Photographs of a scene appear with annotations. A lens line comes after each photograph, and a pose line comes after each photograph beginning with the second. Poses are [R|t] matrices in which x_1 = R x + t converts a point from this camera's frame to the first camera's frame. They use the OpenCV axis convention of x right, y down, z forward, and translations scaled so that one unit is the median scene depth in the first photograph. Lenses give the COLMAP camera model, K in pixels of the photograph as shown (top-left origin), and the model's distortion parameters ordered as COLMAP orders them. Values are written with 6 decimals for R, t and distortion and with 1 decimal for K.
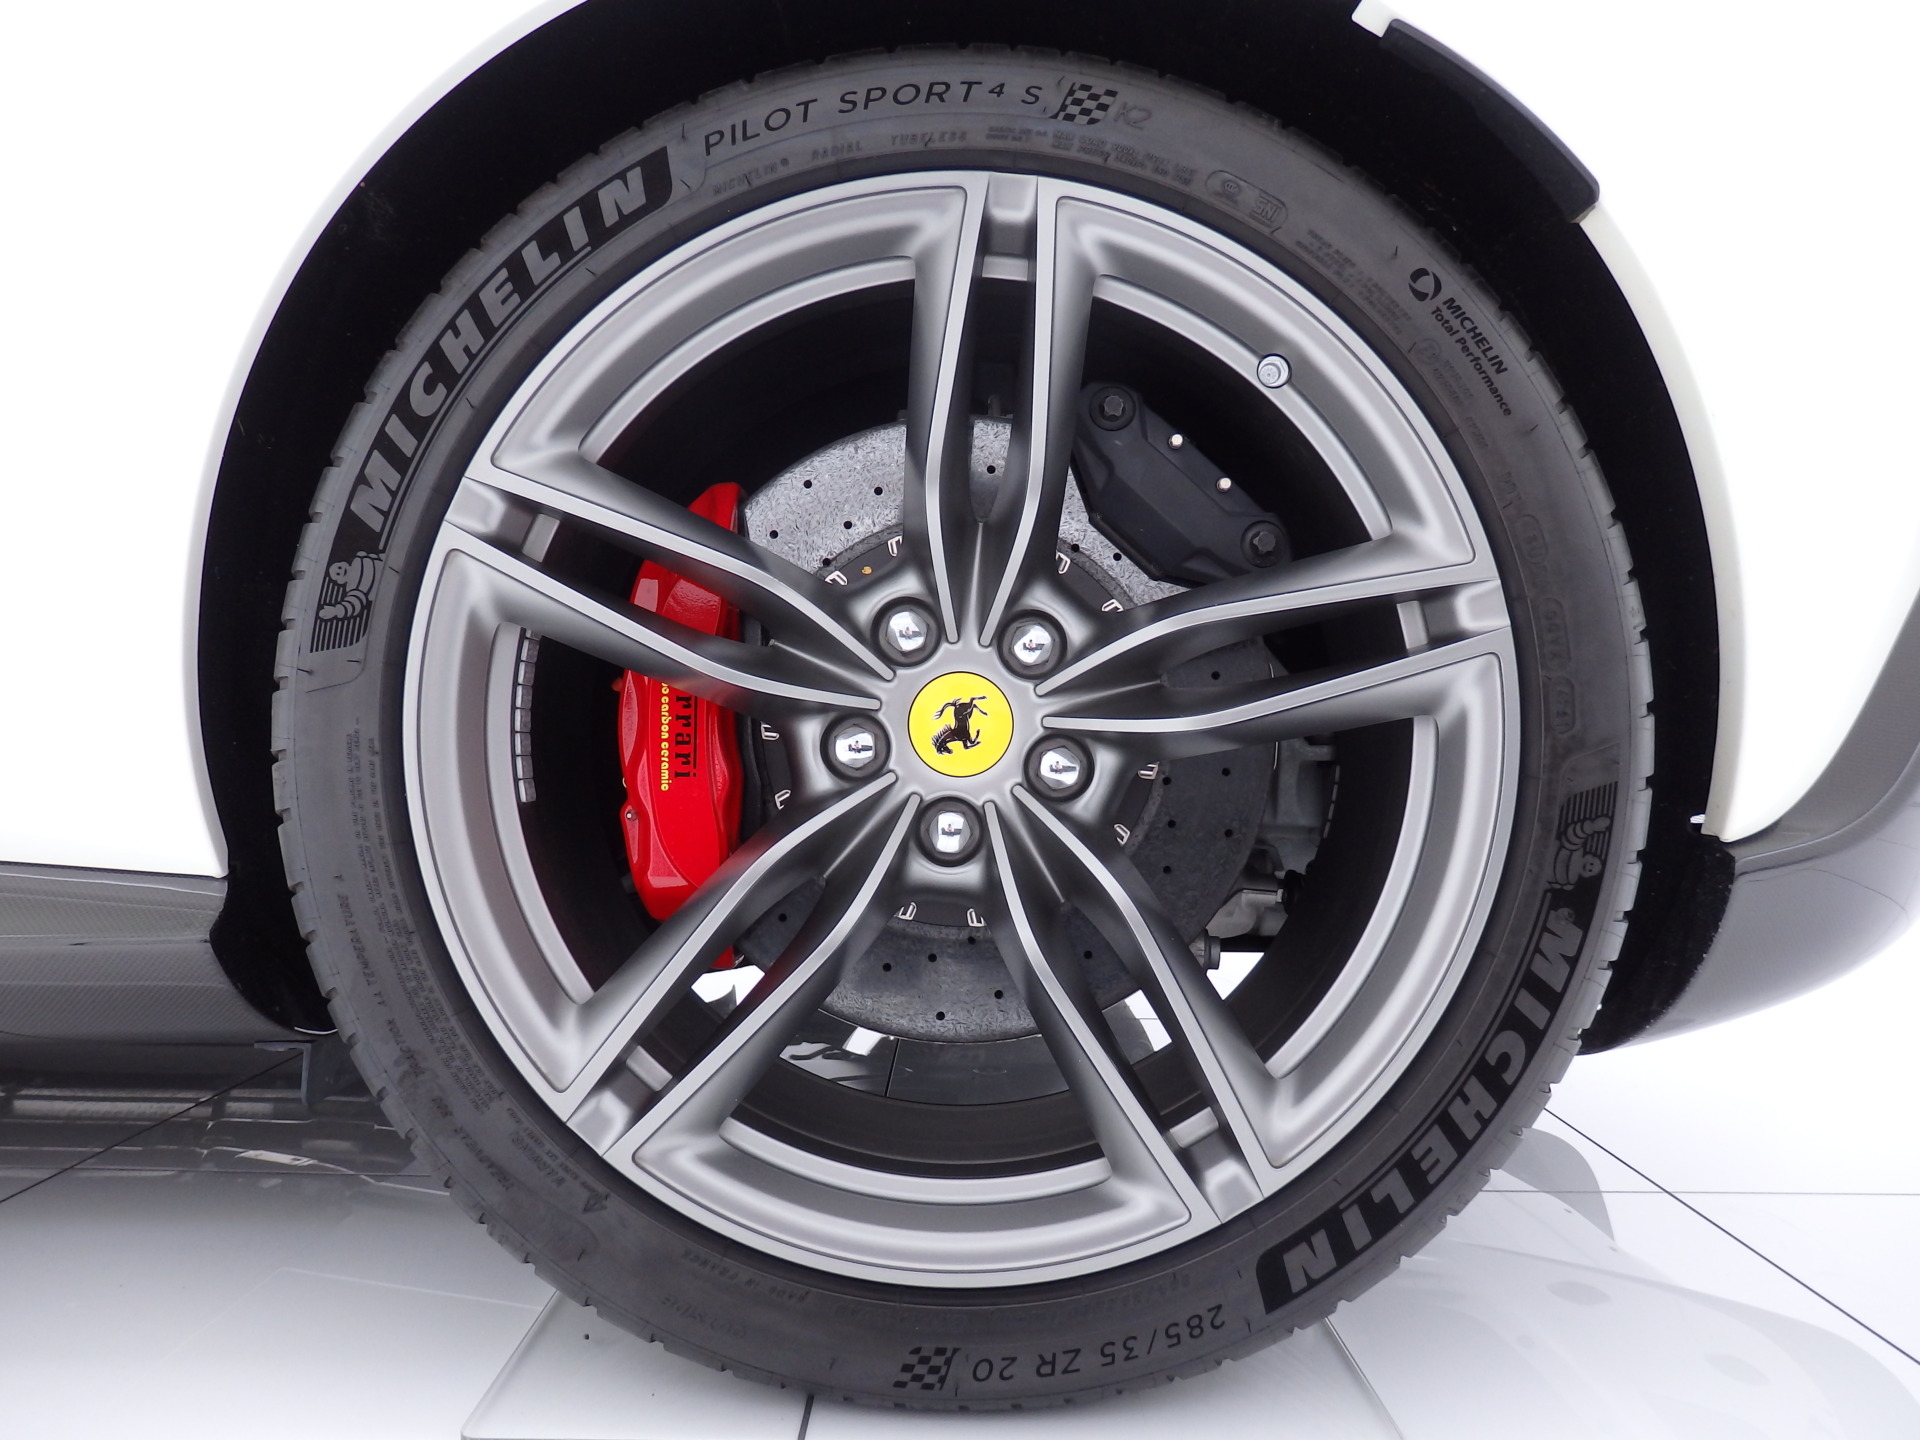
lens RADIAL K [[1378.0, 0, 896.2], [0, 1378.0, 723.8], [0, 0, 1]] dist [0.004502, 0.000815]
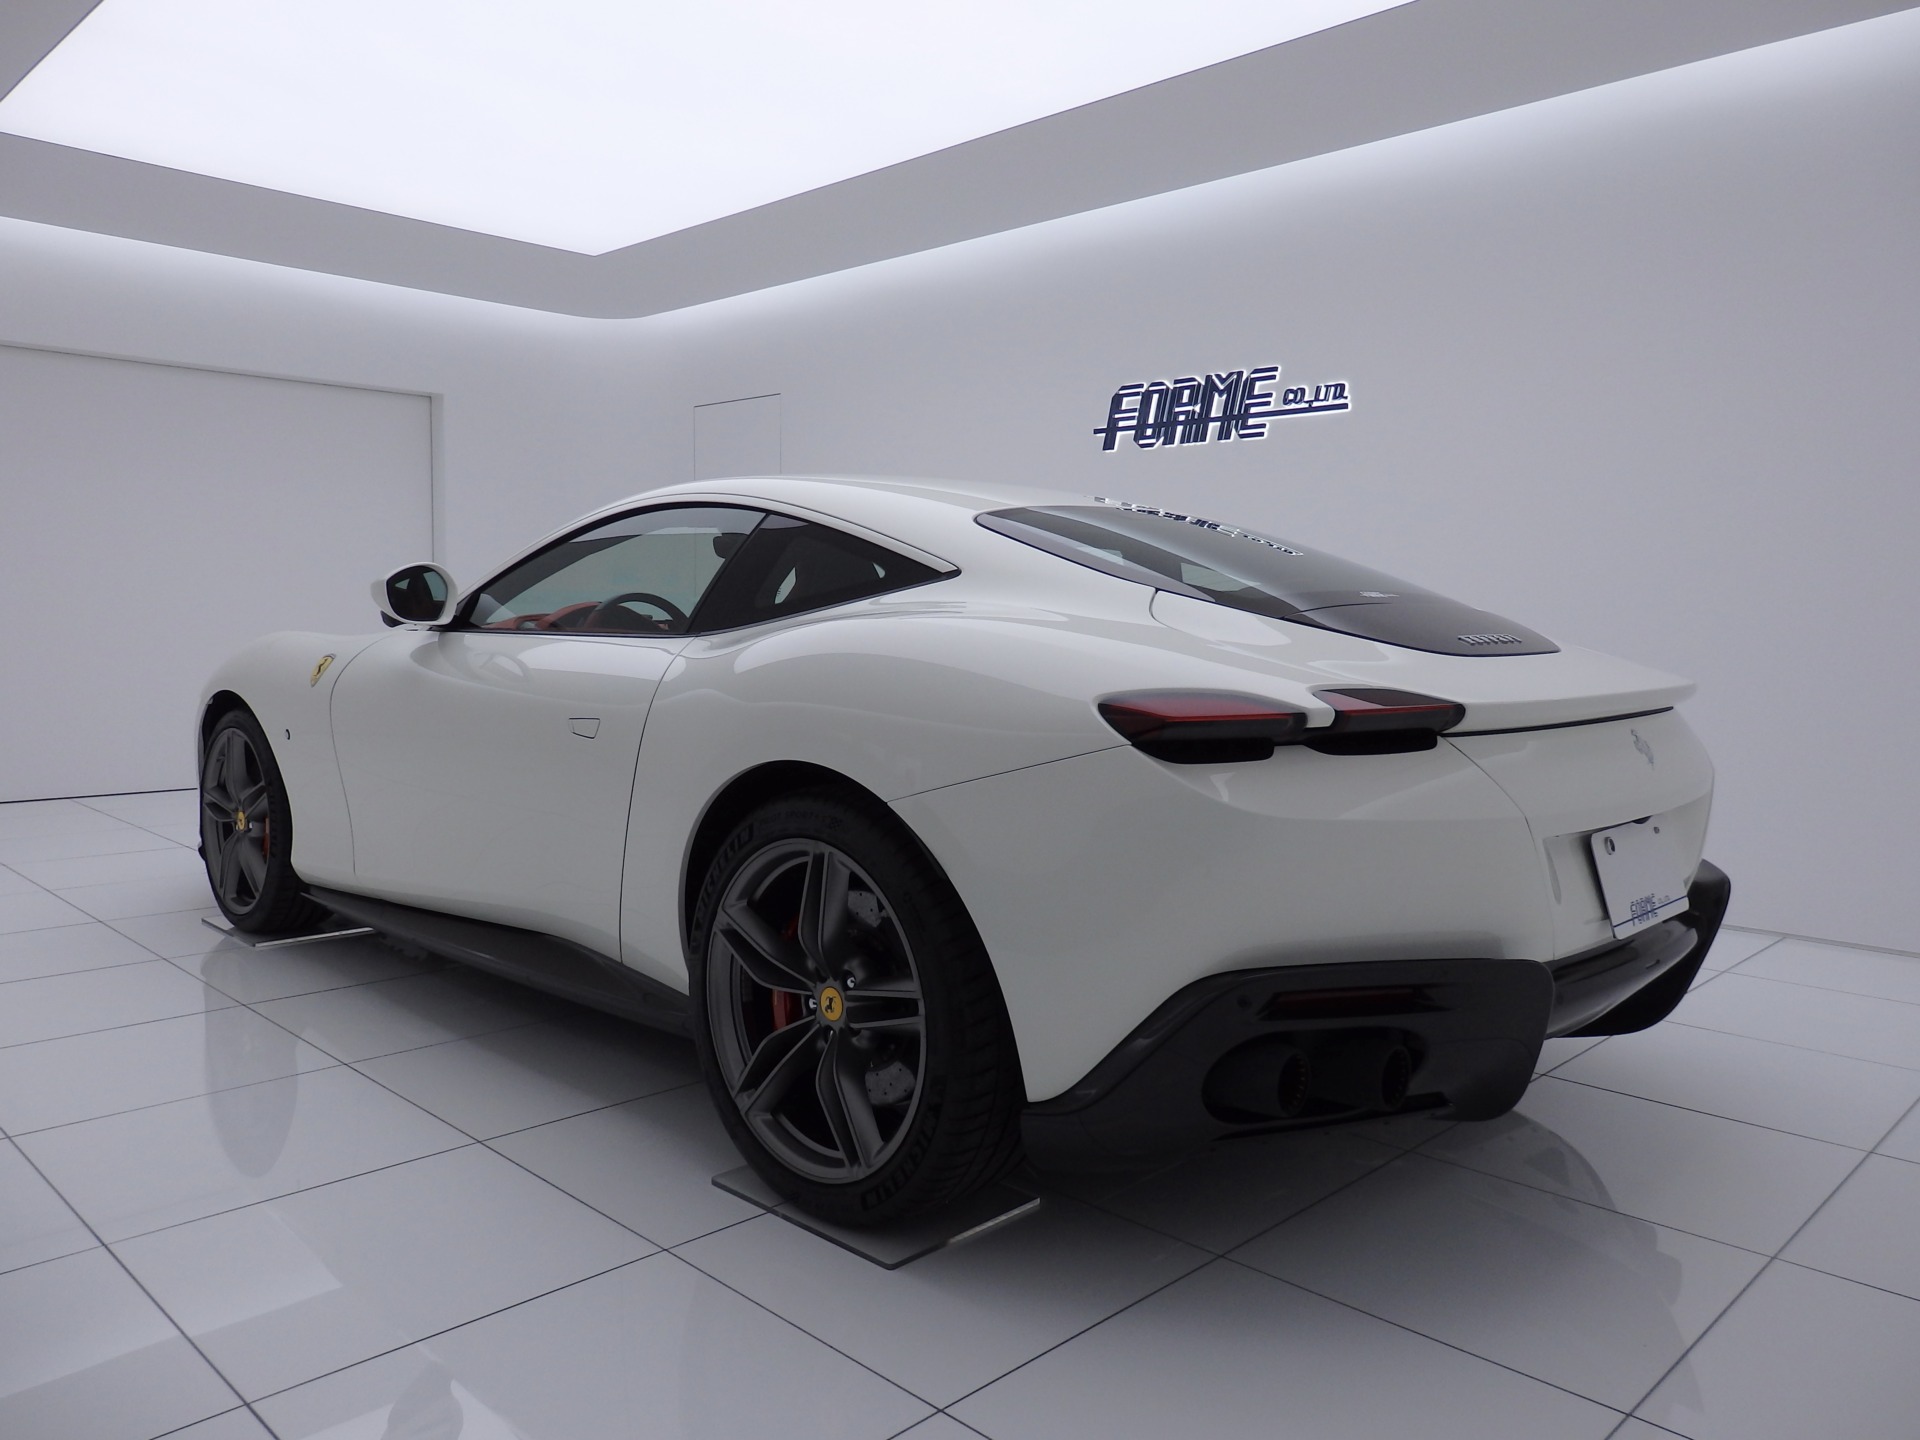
lens RADIAL K [[1378.0, 0, 896.2], [0, 1378.0, 723.8], [0, 0, 1]] dist [0.004502, 0.000815]
pose [[0.685499, 0.053978, -0.726070, 2.504957], [0.013583, 0.996126, 0.086879, -0.948643], [0.727947, -0.069418, 0.682110, -1.021512]]
